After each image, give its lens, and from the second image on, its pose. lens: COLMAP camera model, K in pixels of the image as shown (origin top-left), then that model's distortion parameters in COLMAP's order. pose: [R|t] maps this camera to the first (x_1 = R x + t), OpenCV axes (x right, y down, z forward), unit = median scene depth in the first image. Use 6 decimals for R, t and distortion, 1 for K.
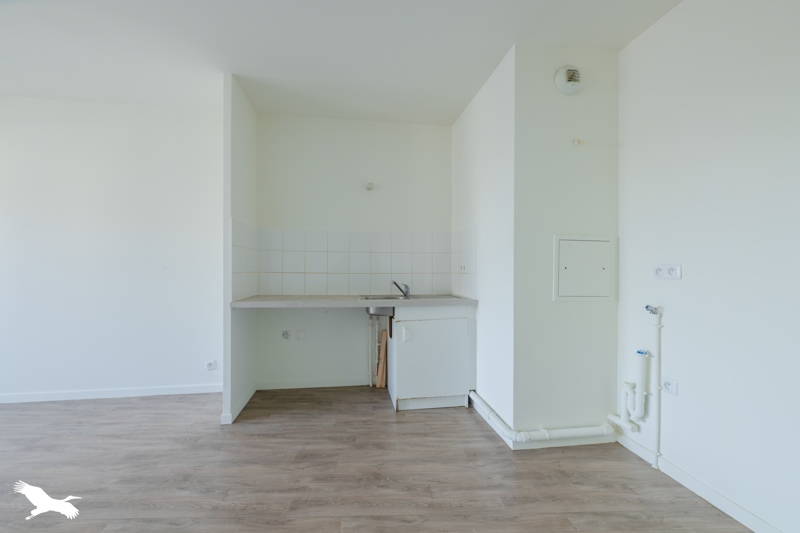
lens RADIAL K [[319.7, 0, 400.0], [0, 319.7, 266.5], [0, 0, 1]] dist [-0.000929, -0.000571]
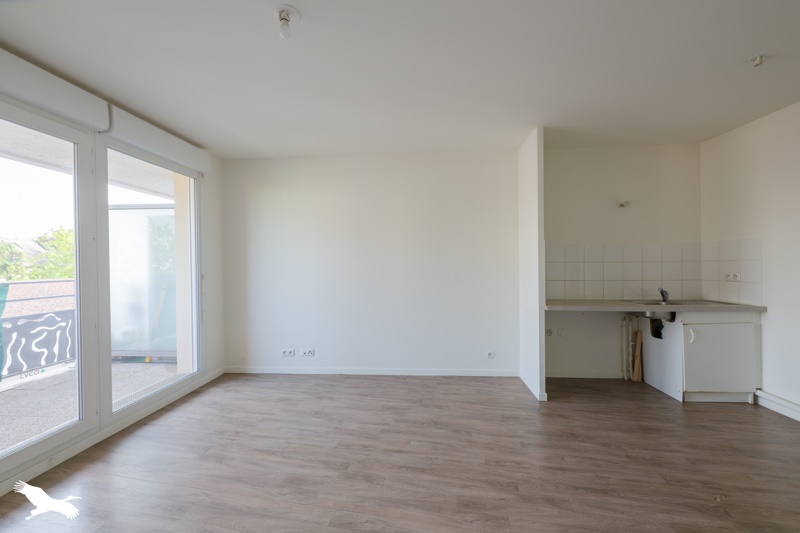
lens RADIAL K [[319.7, 0, 400.0], [0, 319.7, 266.5], [0, 0, 1]] dist [-0.000929, -0.000571]
pose [[0.975301, -0.013271, -0.220480, -0.819763], [0.014650, 0.999882, 0.004618, -0.062514], [0.220393, -0.007734, 0.975380, -0.381234]]
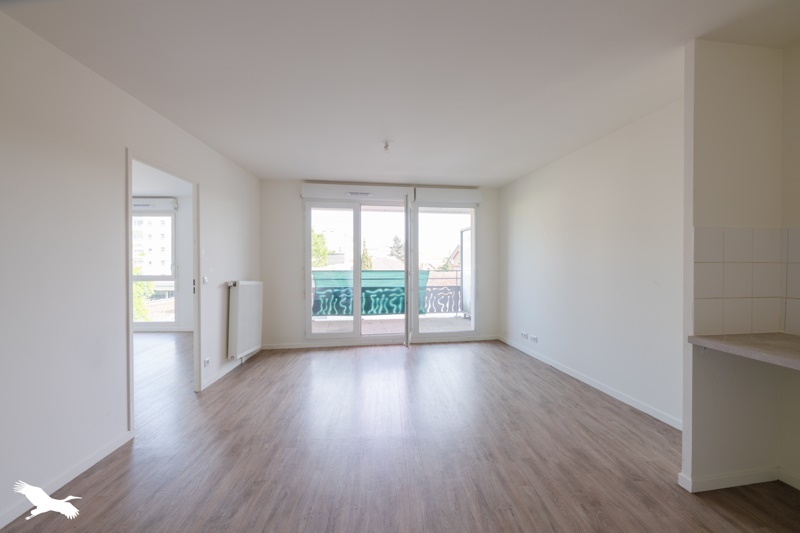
lens RADIAL K [[314.8, 0, 400.0], [0, 314.8, 266.5], [0, 0, 1]] dist [0.002555, 0.000101]
pose [[0.013707, 0.004629, -0.999895, 0.227111], [-0.003445, 0.999984, 0.004582, -0.058216], [0.999900, 0.003382, 0.013723, 0.284079]]
